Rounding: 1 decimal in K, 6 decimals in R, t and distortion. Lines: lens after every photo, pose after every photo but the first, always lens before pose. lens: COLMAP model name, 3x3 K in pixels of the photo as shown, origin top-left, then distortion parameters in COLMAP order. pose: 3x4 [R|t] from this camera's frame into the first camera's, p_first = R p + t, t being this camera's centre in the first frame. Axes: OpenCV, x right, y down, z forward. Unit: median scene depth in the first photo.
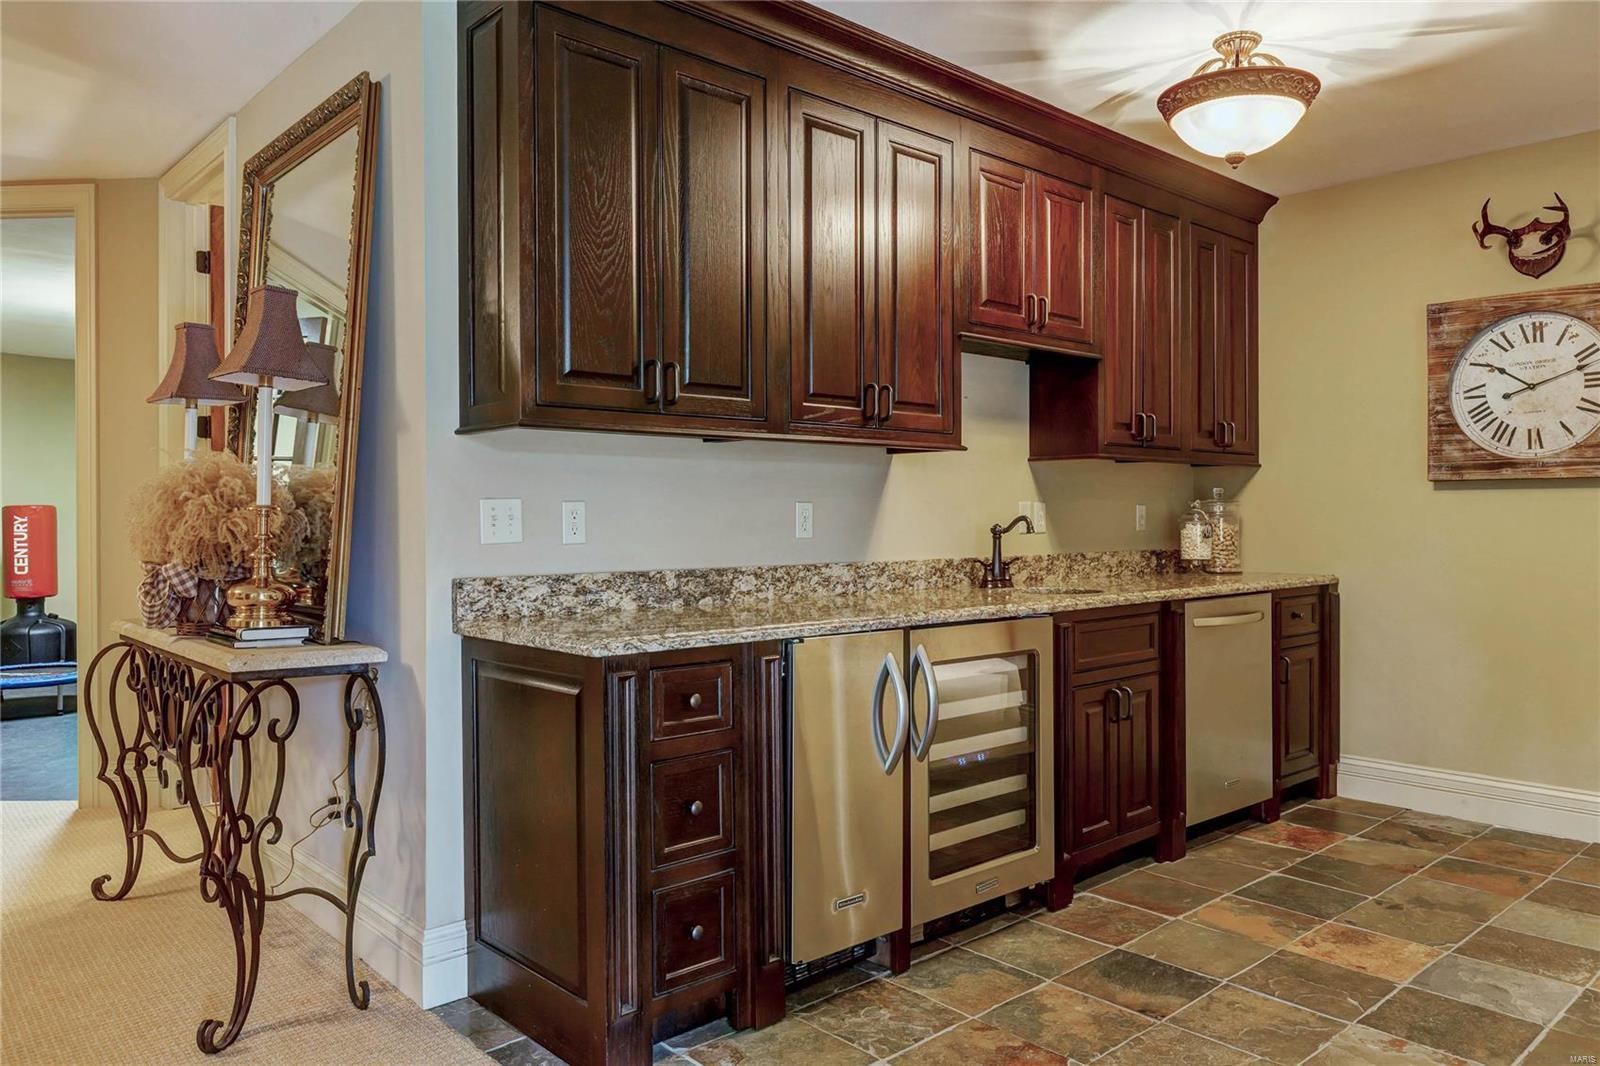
lens RADIAL K [[1114.6, 0, 796.5], [0, 1114.6, 512.8], [0, 0, 1]] dist [-0.010698, -0.000998]
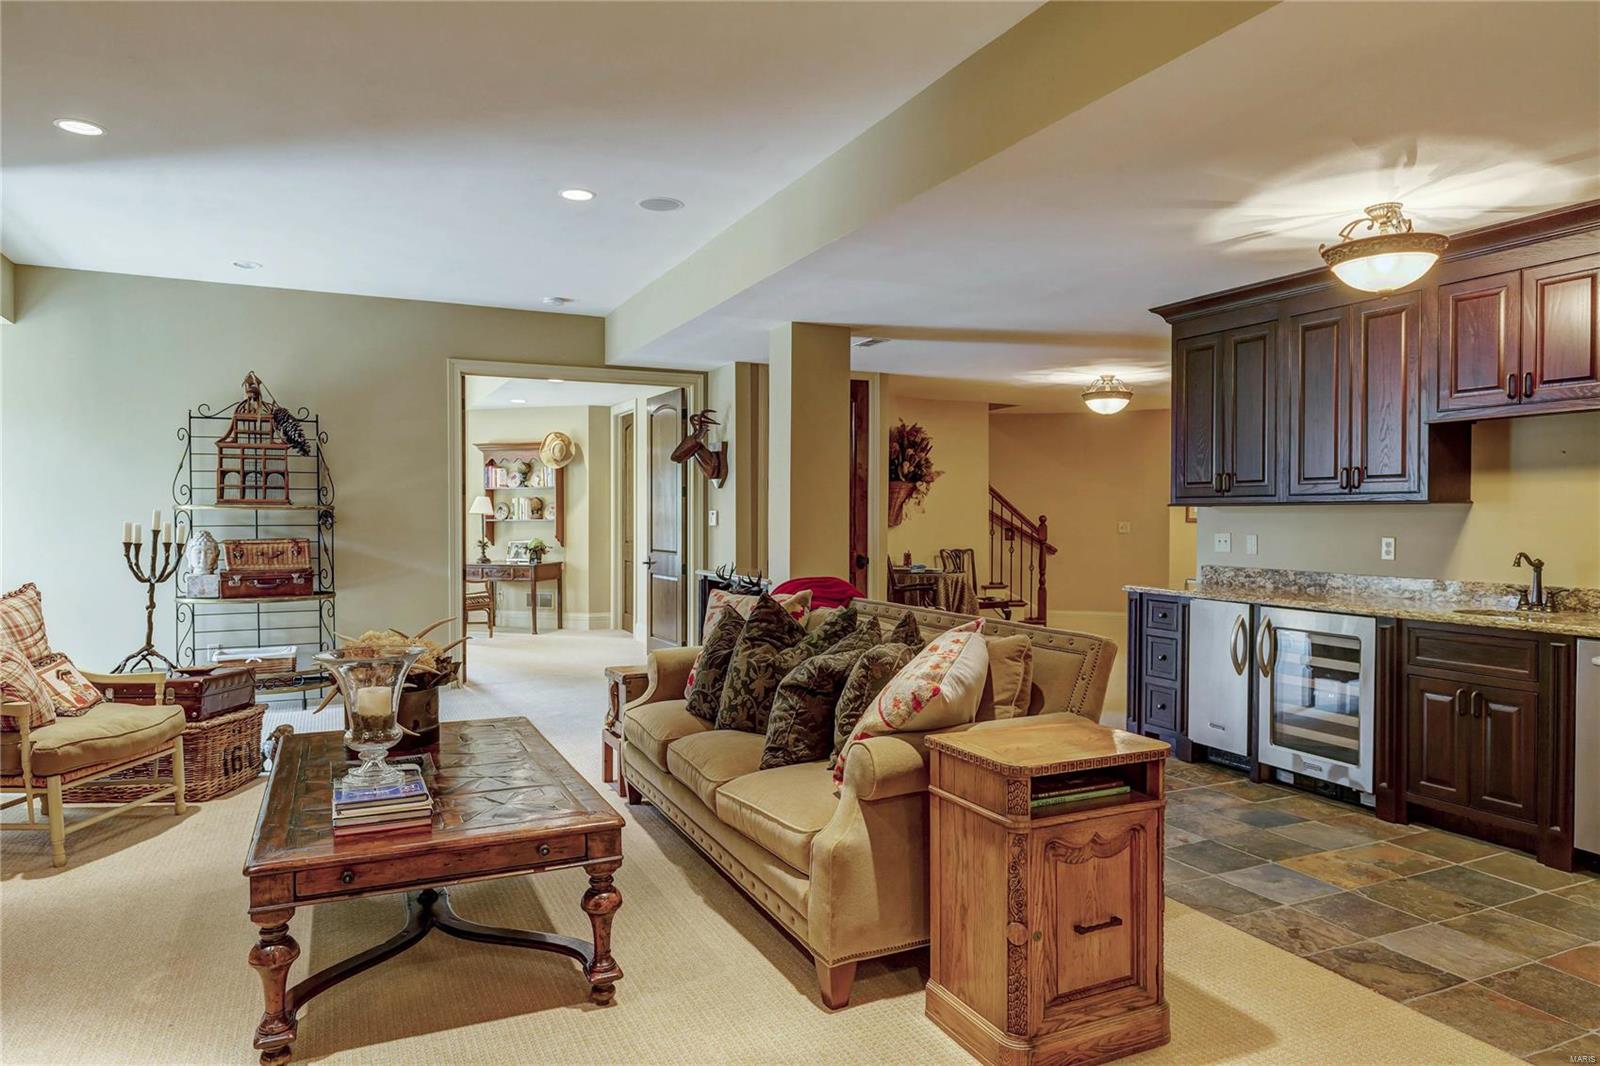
lens RADIAL K [[1001.4, 0, 799.8], [0, 1001.4, 528.7], [0, 0, 1]] dist [0.000351, -0.000175]
pose [[-0.285328, 0.018542, -0.958251, 1.606730], [0.003716, 0.999827, 0.018239, -0.050630], [0.958423, 0.001643, -0.285347, 0.599665]]
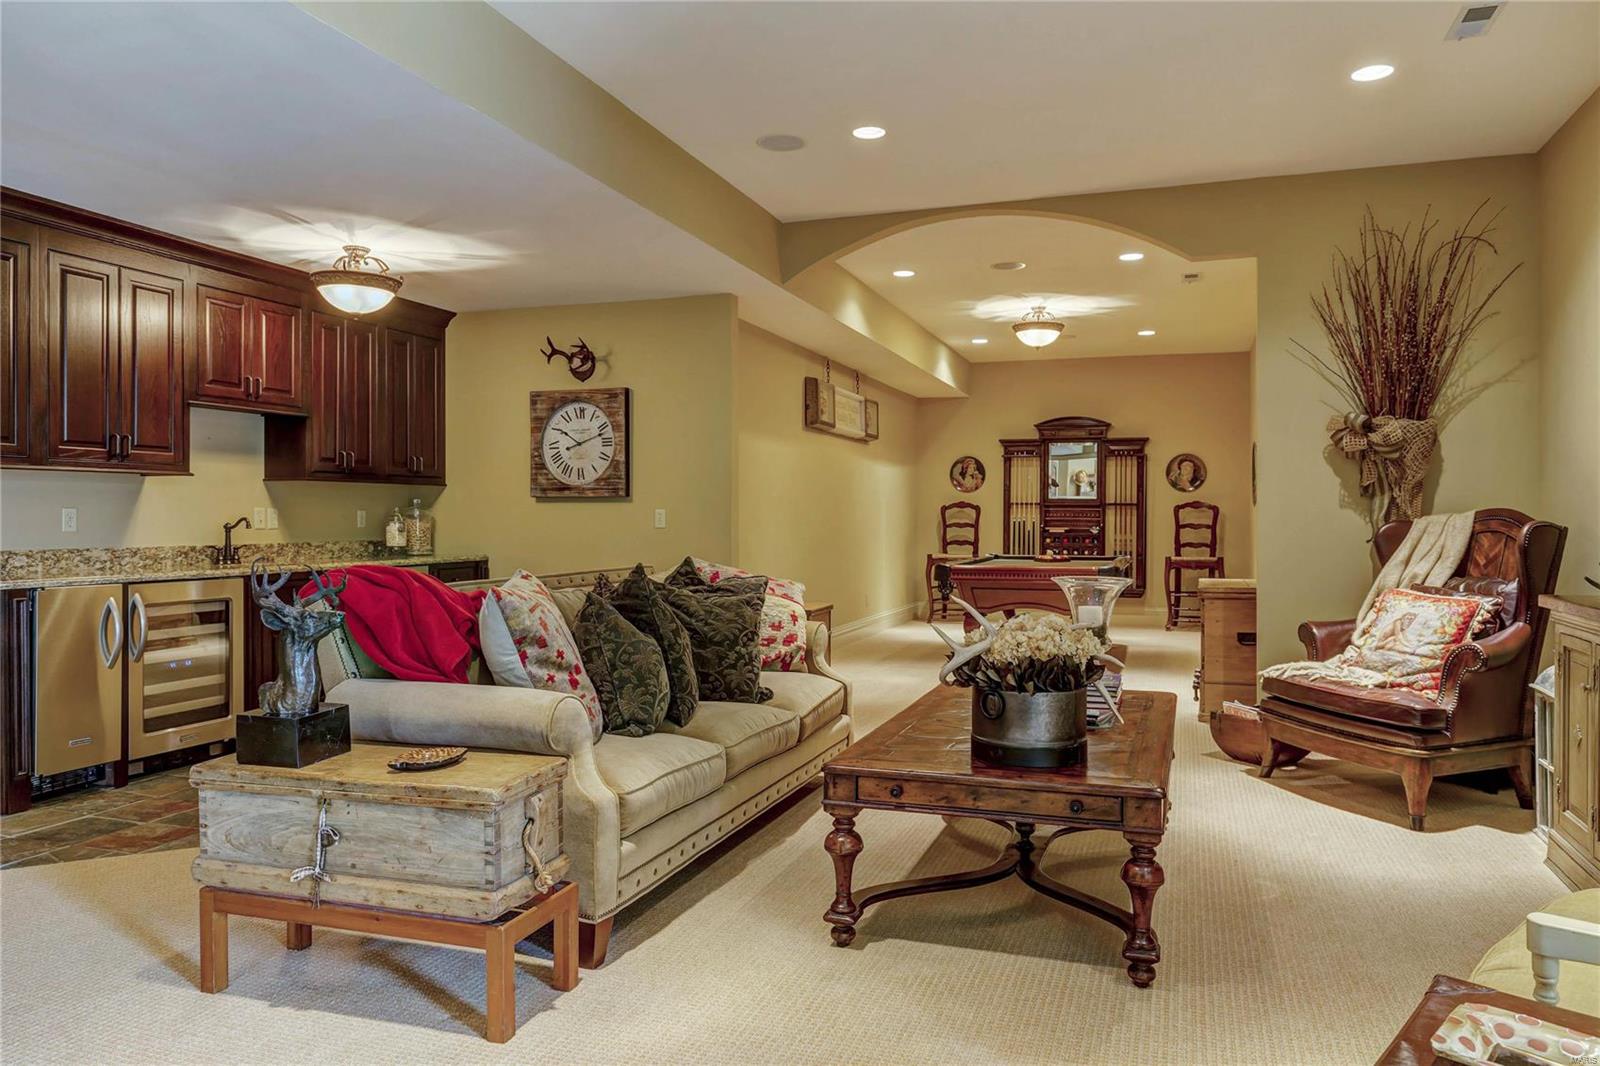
lens RADIAL K [[1087.4, 0, 799.1], [0, 1087.4, 518.5], [0, 0, 1]] dist [-0.002433, -0.000519]
pose [[0.874173, 0.001638, 0.485612, 0.156087], [-0.003042, 0.999993, 0.002102, -0.001514], [-0.485606, -0.003314, 0.874172, -0.768338]]
